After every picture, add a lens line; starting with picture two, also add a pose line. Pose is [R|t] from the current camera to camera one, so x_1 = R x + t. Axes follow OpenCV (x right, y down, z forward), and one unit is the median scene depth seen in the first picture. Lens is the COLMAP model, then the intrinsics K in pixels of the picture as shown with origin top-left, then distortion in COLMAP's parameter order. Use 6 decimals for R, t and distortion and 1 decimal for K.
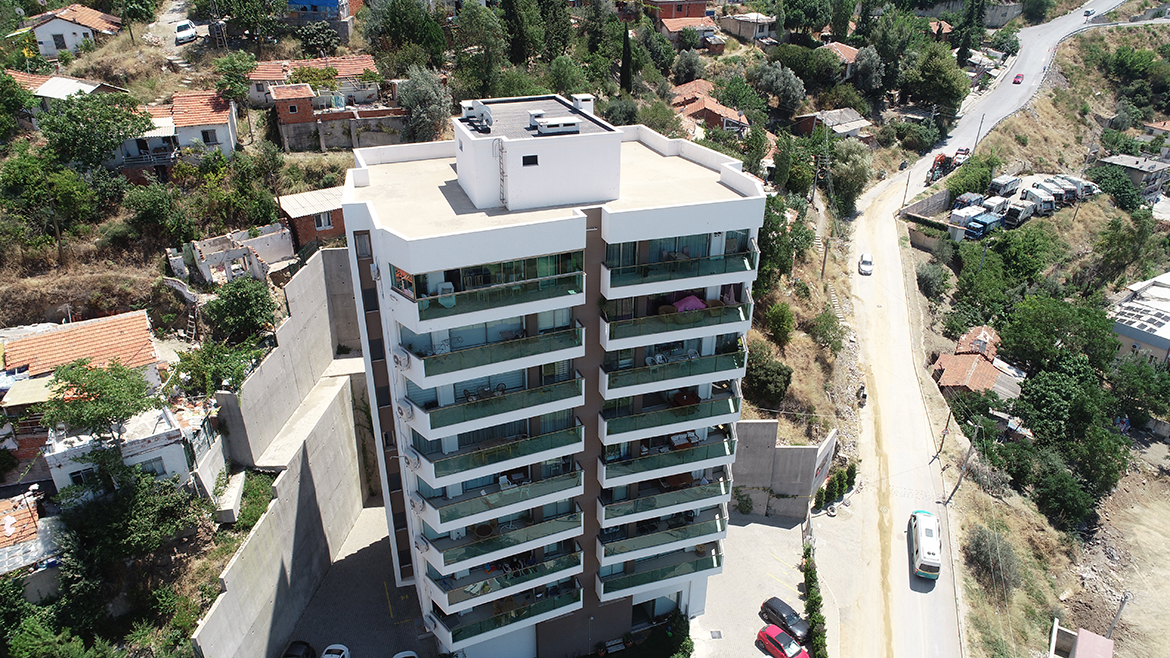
lens RADIAL K [[785.4, 0, 585.0], [0, 785.4, 329.0], [0, 0, 1]] dist [-0.001362, 0.001240]
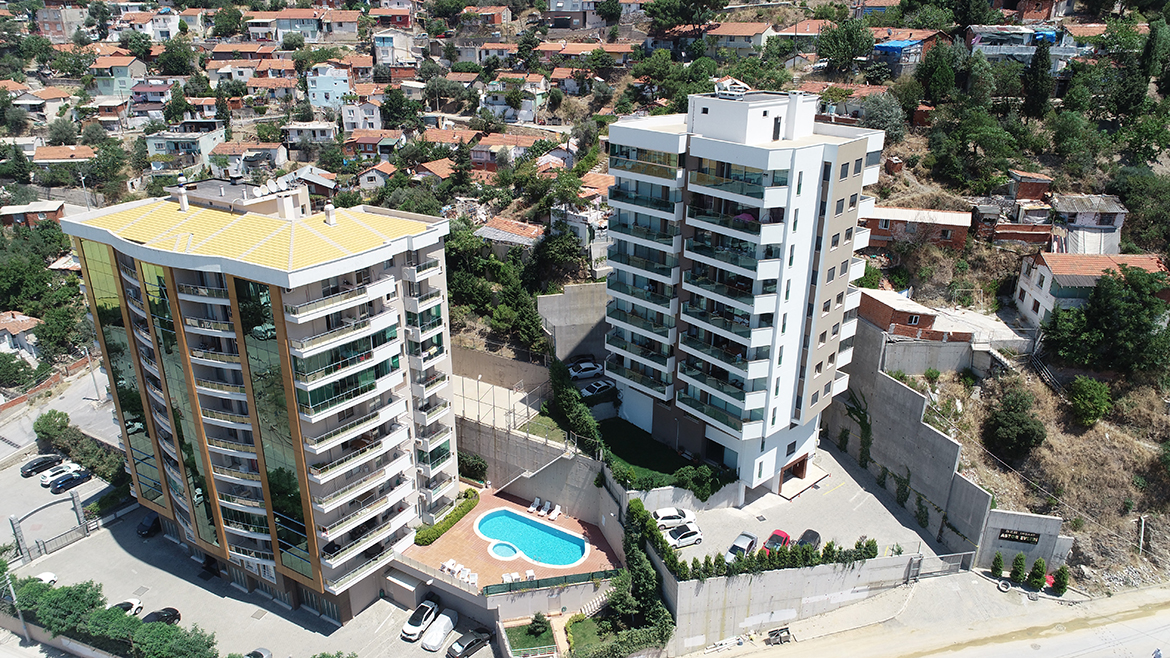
lens RADIAL K [[785.4, 0, 585.0], [0, 785.4, 329.0], [0, 0, 1]] dist [-0.001362, 0.001240]
pose [[0.359274, 0.346966, -0.866335, 0.876933], [-0.435346, 0.883431, 0.173272, 0.017312], [0.825467, 0.314903, 0.468444, 0.056279]]
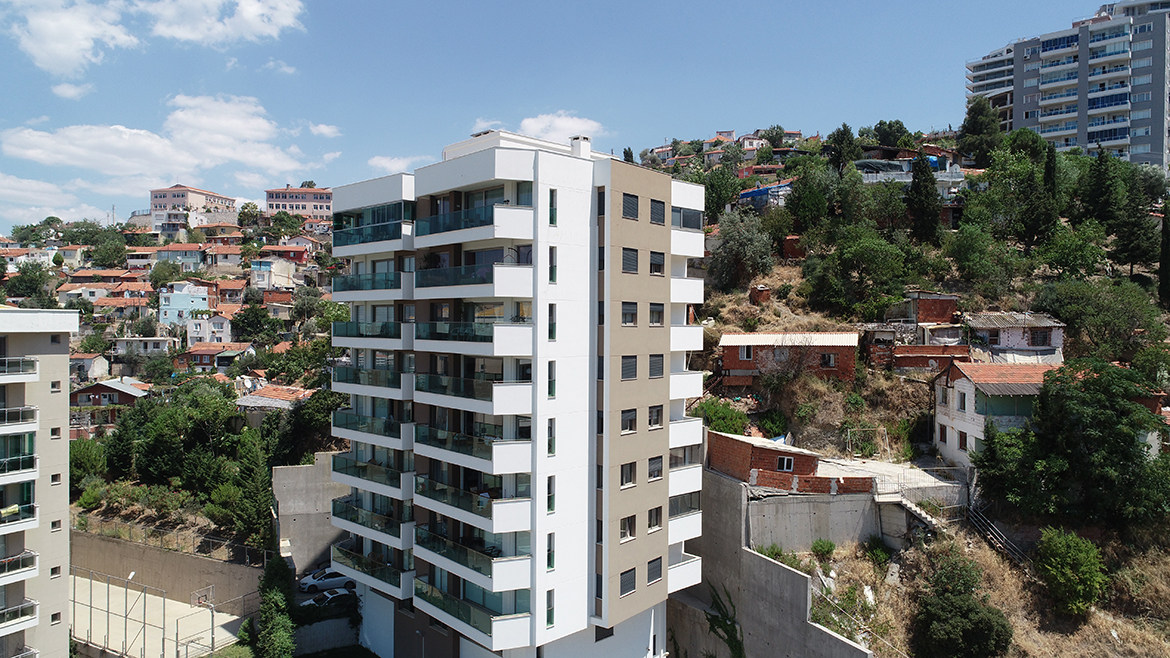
lens RADIAL K [[785.4, 0, 585.0], [0, 785.4, 329.0], [0, 0, 1]] dist [-0.001362, 0.001240]
pose [[0.392846, 0.004690, -0.919592, 0.680853], [-0.428554, 0.885696, -0.178560, 0.094698], [0.813642, 0.464242, 0.349952, 0.482469]]
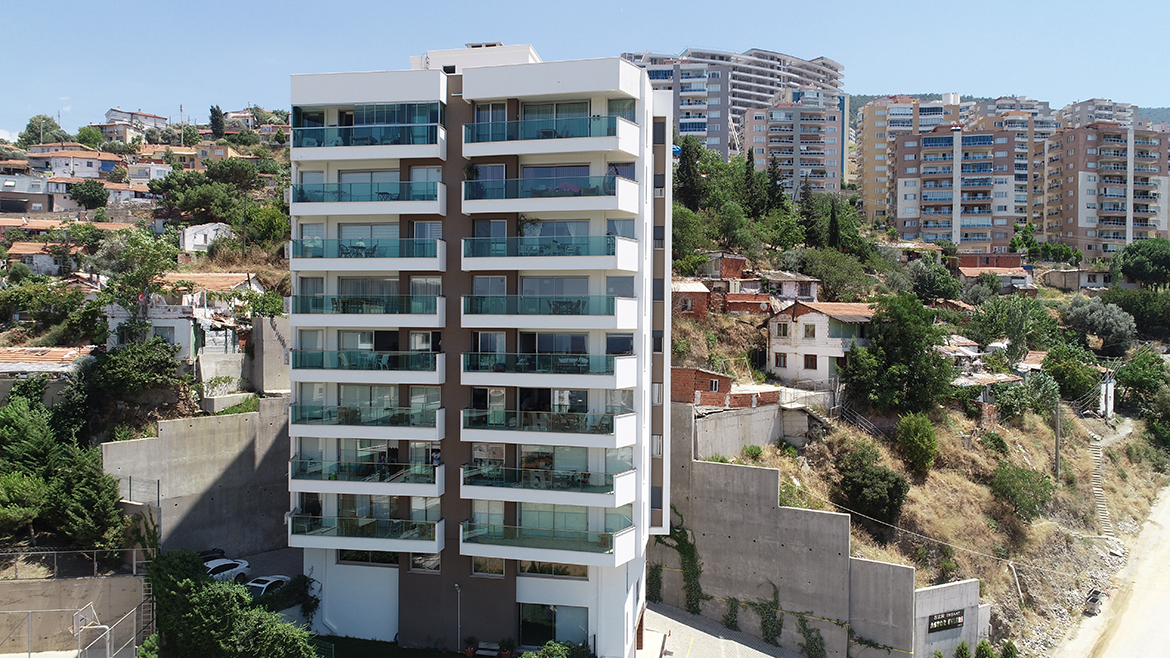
lens RADIAL K [[785.4, 0, 585.0], [0, 785.4, 329.0], [0, 0, 1]] dist [-0.001362, 0.001240]
pose [[0.856696, 0.004422, -0.515803, 0.401123], [-0.240811, 0.887734, -0.392351, 0.304147], [0.456161, 0.460336, 0.761582, 0.216859]]
